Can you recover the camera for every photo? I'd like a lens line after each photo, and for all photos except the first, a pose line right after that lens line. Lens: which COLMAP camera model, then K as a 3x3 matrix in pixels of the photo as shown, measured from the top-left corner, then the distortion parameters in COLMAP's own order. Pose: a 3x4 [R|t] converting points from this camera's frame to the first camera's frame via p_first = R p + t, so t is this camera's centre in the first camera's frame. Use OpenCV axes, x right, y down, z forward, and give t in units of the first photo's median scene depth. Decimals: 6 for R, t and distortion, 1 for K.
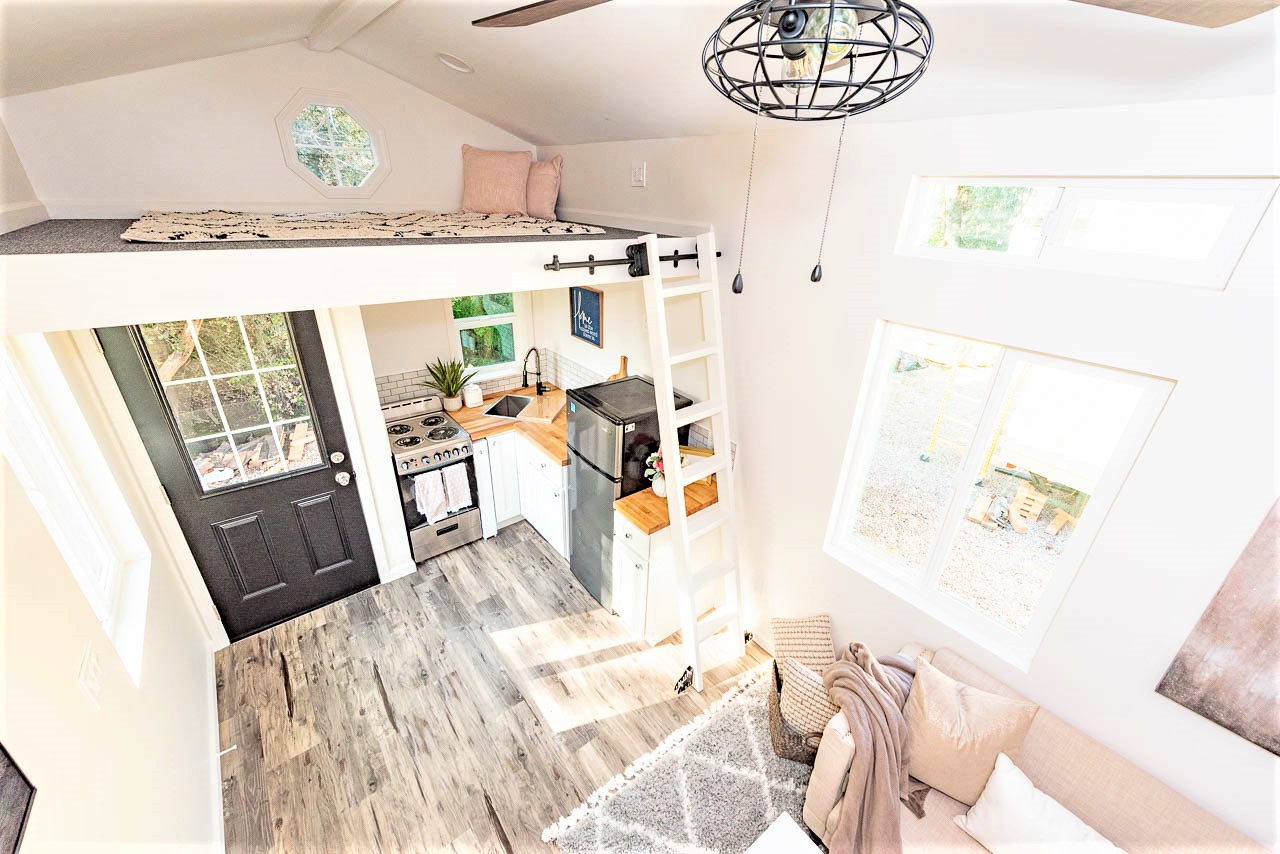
lens RADIAL K [[499.0, 0, 641.6], [0, 499.0, 426.6], [0, 0, 1]] dist [0.012757, -0.004827]
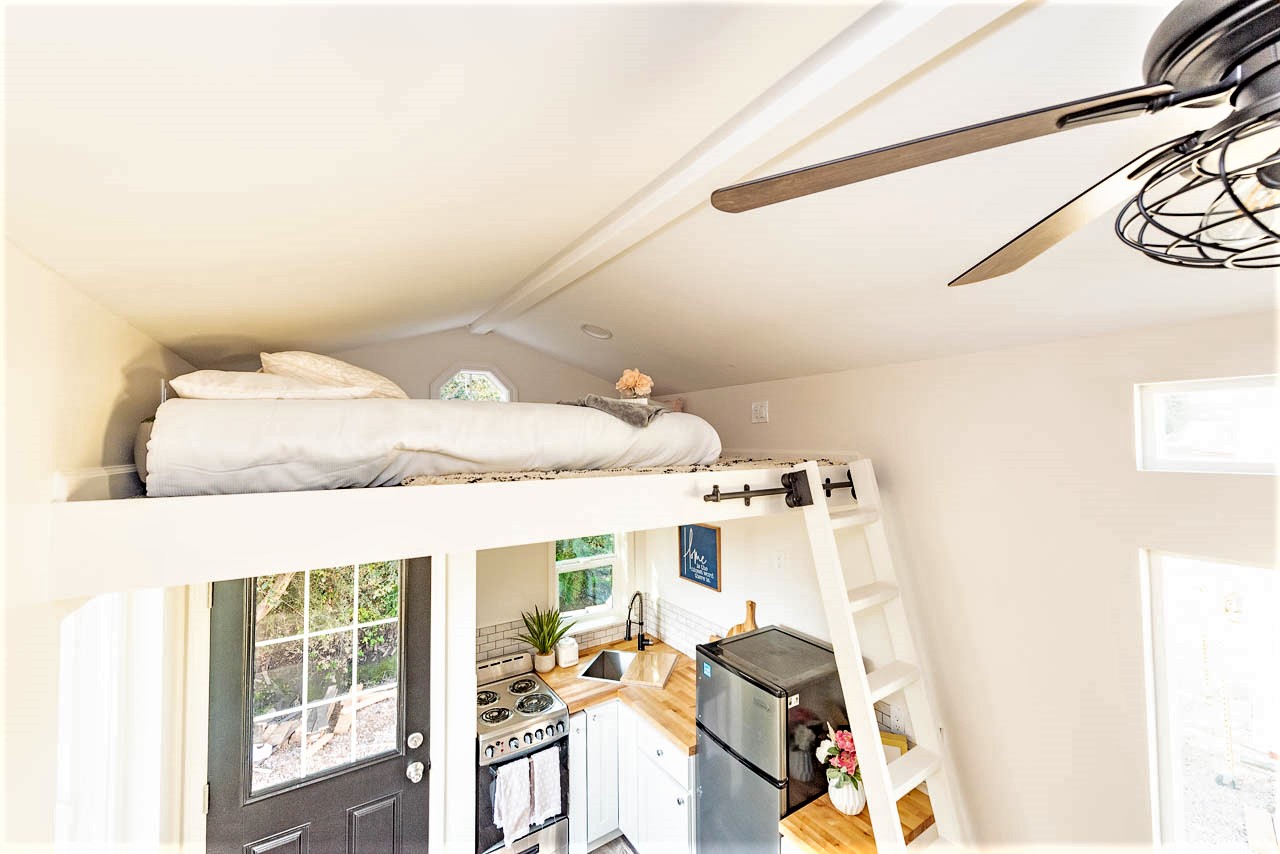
lens RADIAL K [[499.0, 0, 642.4], [0, 499.0, 424.8], [0, 0, 1]] dist [0.012757, -0.004827]
pose [[0.994275, -0.047940, -0.095491, -0.148910], [-0.001217, 0.888559, -0.458761, -0.019664], [0.106843, 0.456251, 0.883414, 0.101447]]
